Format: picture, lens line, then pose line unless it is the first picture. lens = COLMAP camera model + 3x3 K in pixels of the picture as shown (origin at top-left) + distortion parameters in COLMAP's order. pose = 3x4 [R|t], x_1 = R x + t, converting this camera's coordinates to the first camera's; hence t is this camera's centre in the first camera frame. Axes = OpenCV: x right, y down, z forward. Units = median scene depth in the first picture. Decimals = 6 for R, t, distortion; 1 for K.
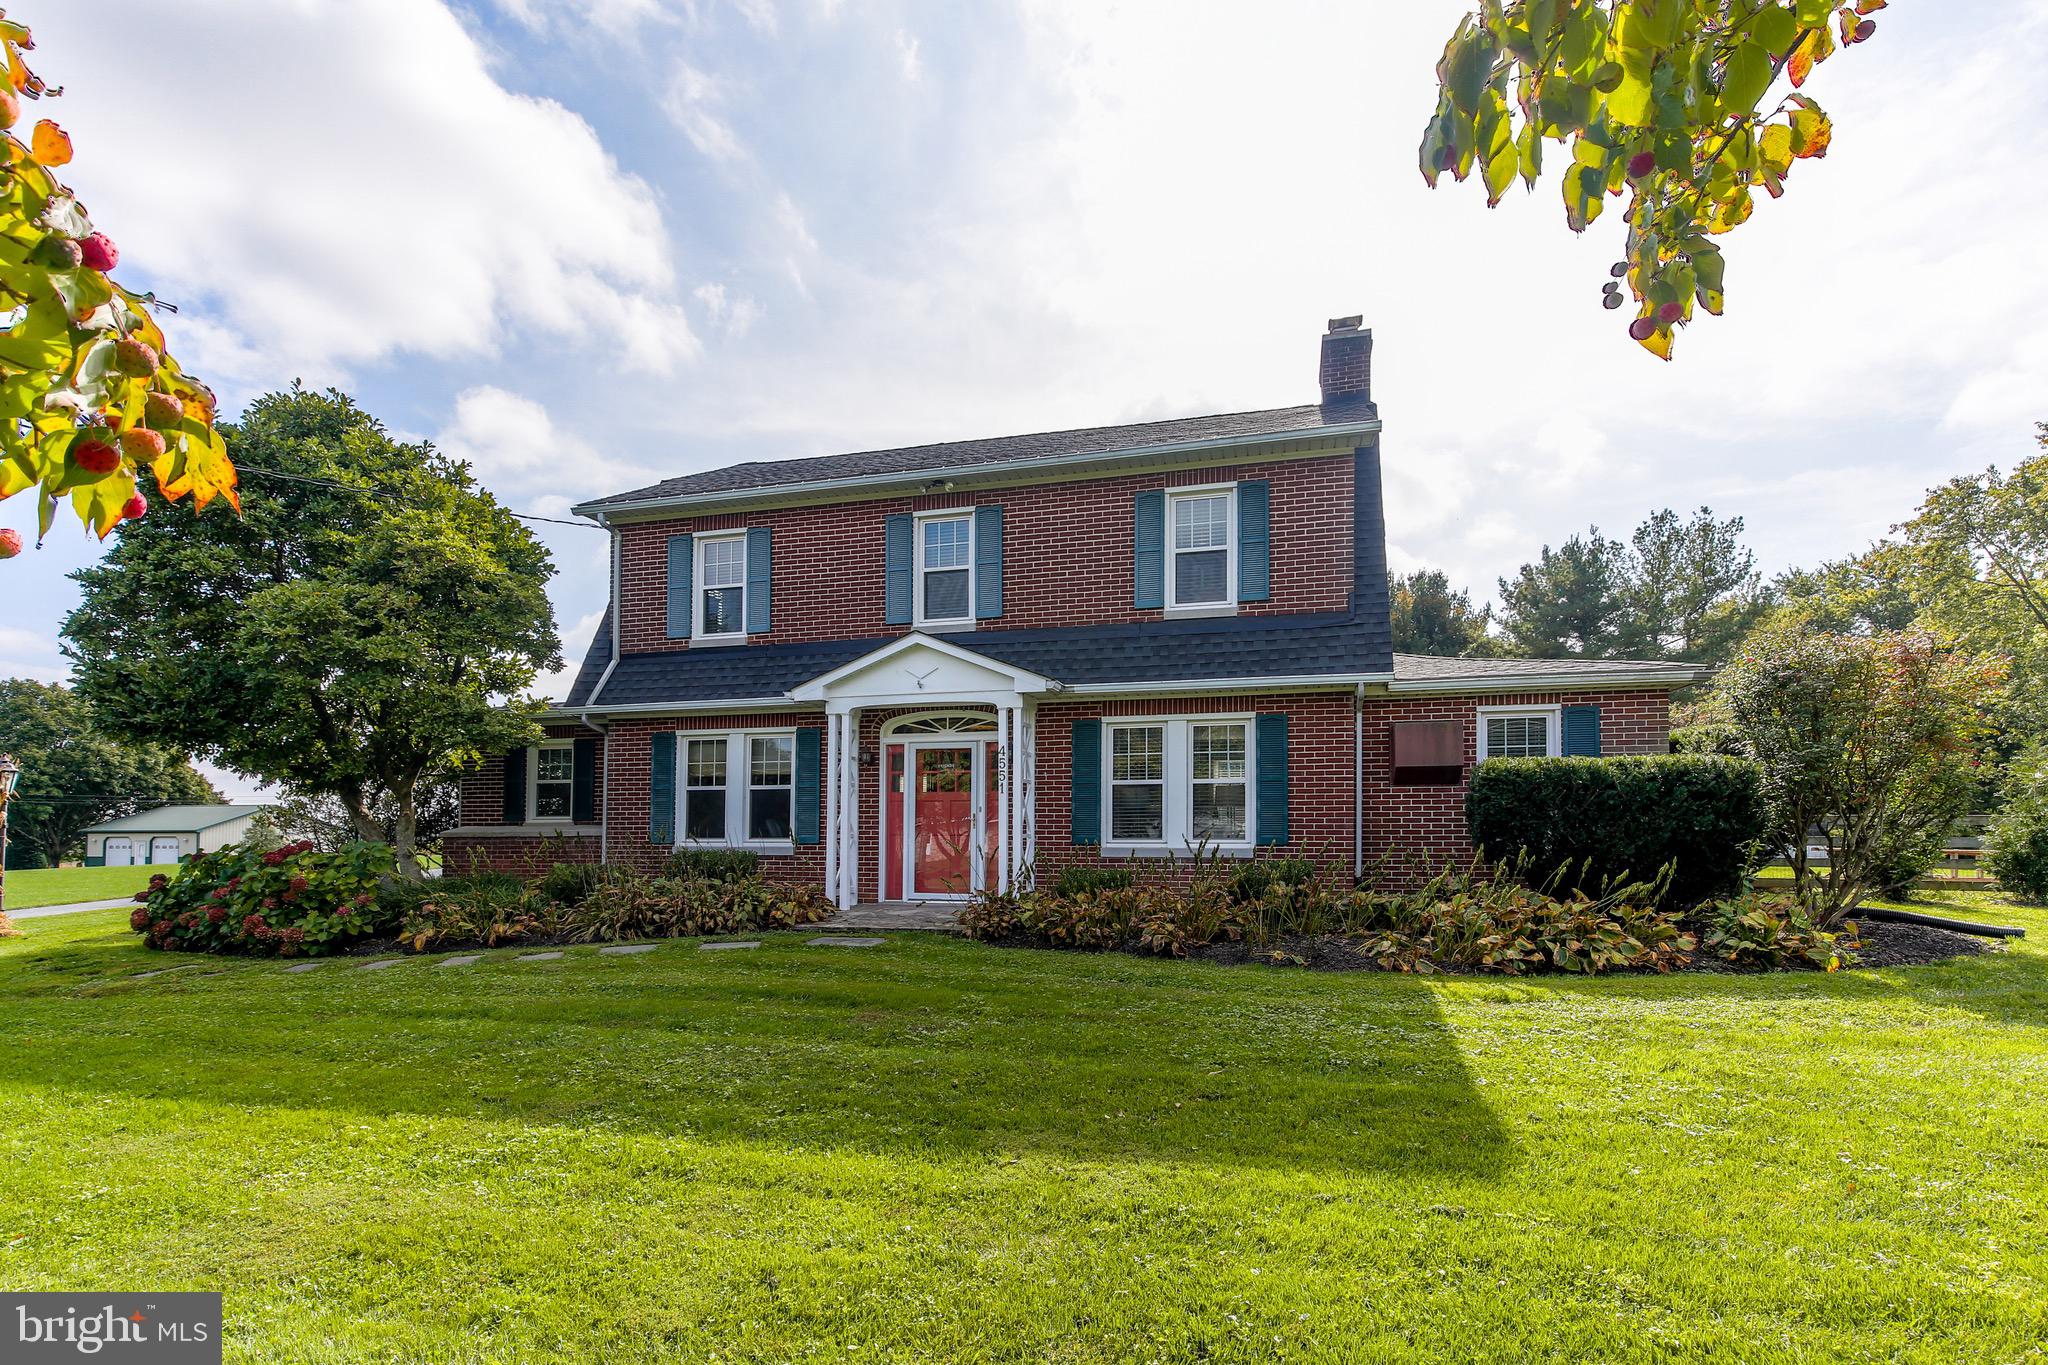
lens RADIAL K [[971.9, 0, 1014.8], [0, 971.9, 803.4], [0, 0, 1]] dist [0.000735, 0.001875]
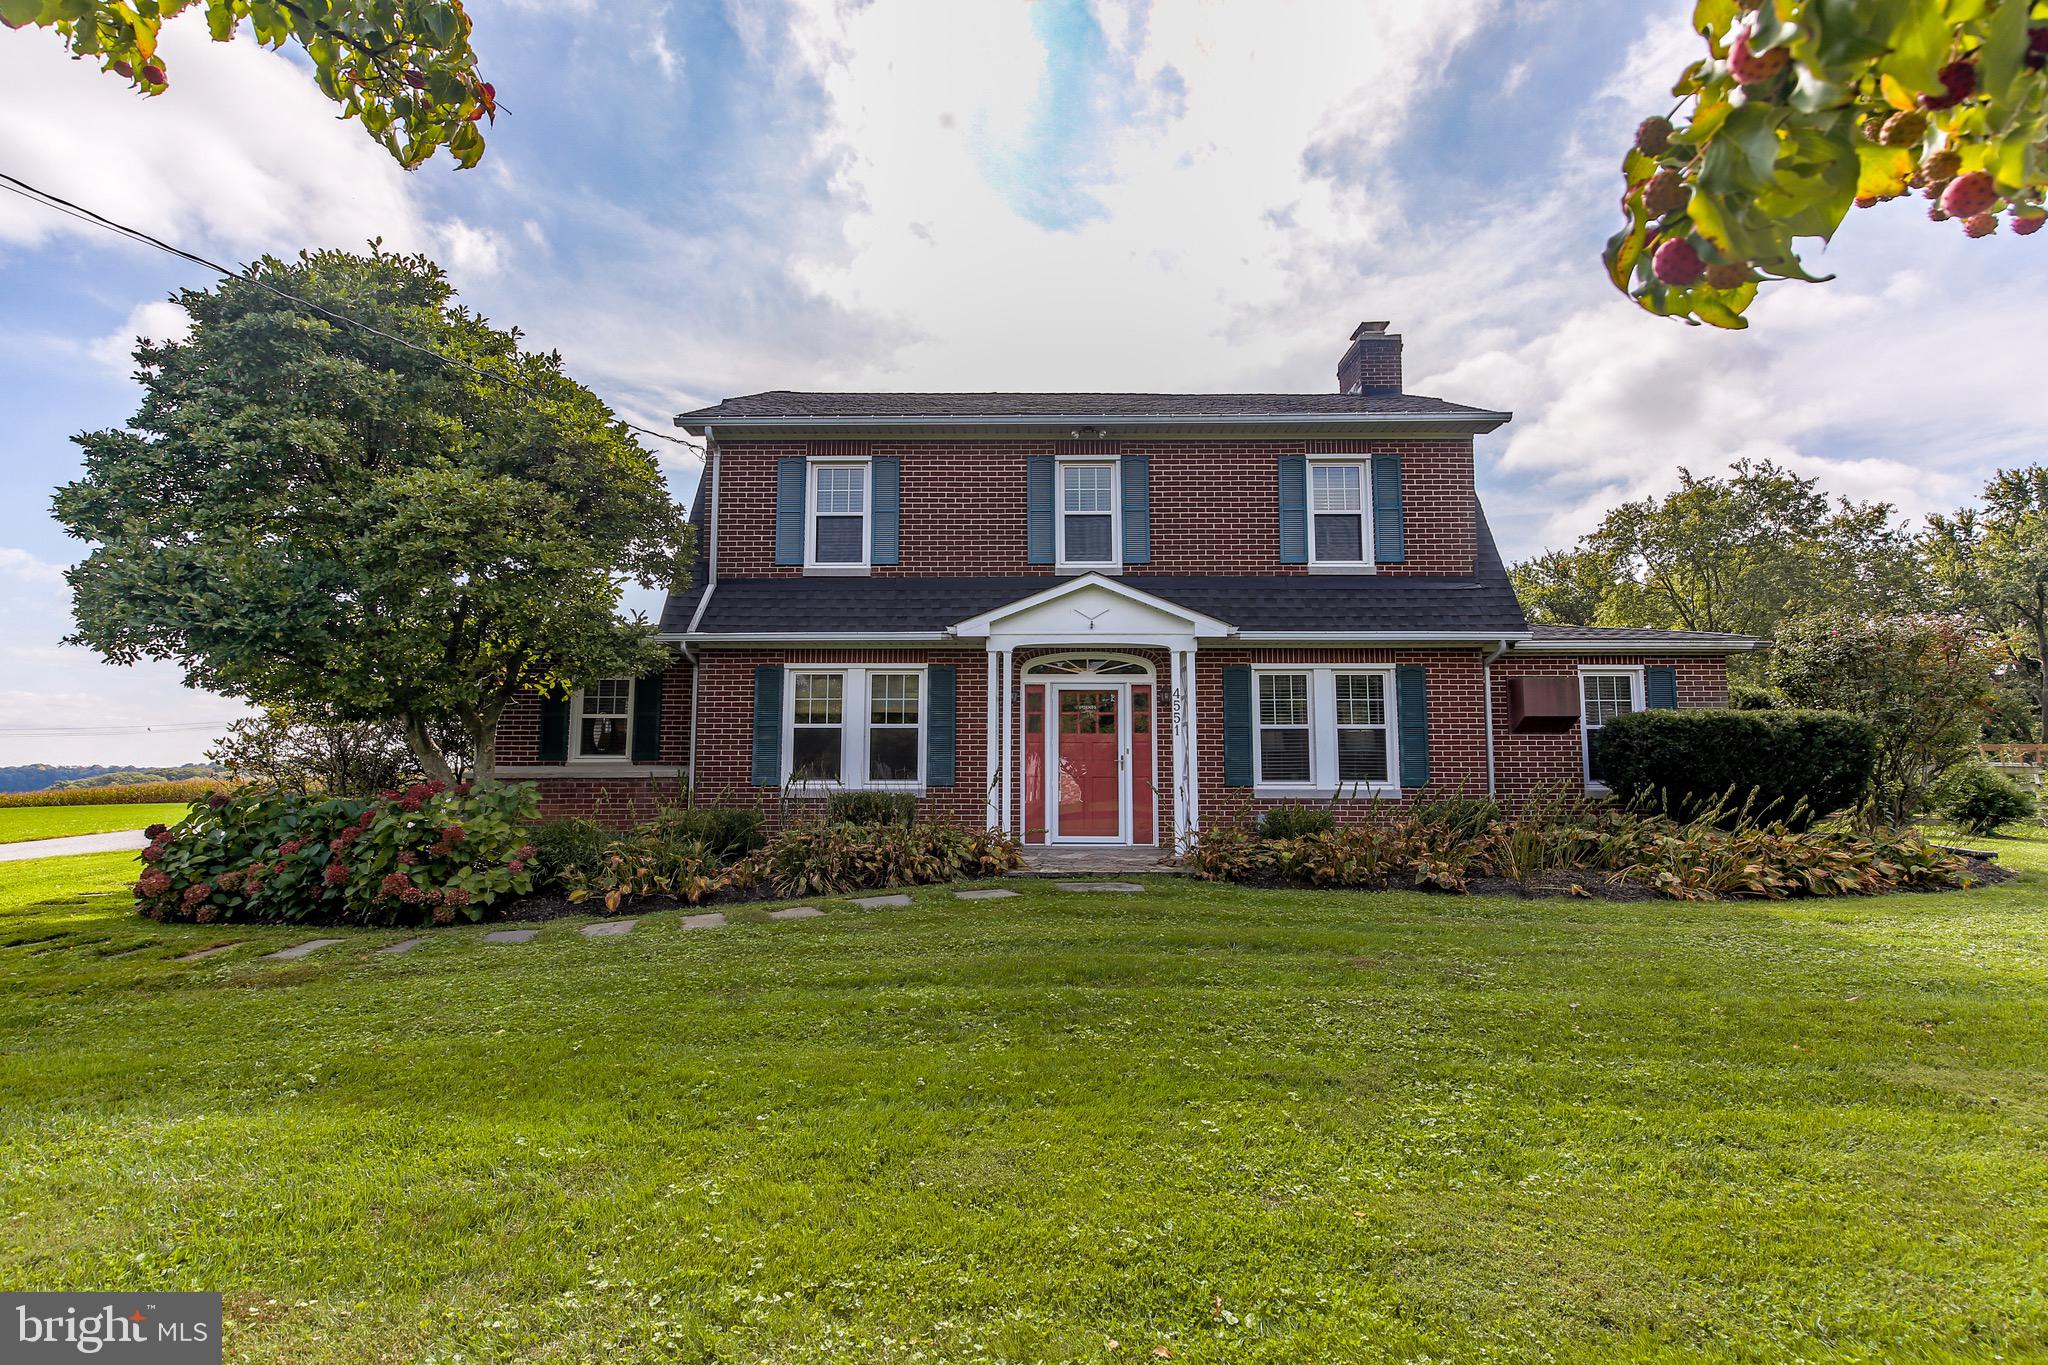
lens RADIAL K [[932.7, 0, 1024.1], [0, 932.7, 682.8], [0, 0, 1]] dist [-0.001297, 0.000802]
pose [[0.967427, 0.028247, 0.251570, -0.393290], [-0.009915, 0.997221, -0.073841, 0.008051], [-0.252956, 0.068941, 0.965018, 0.095536]]
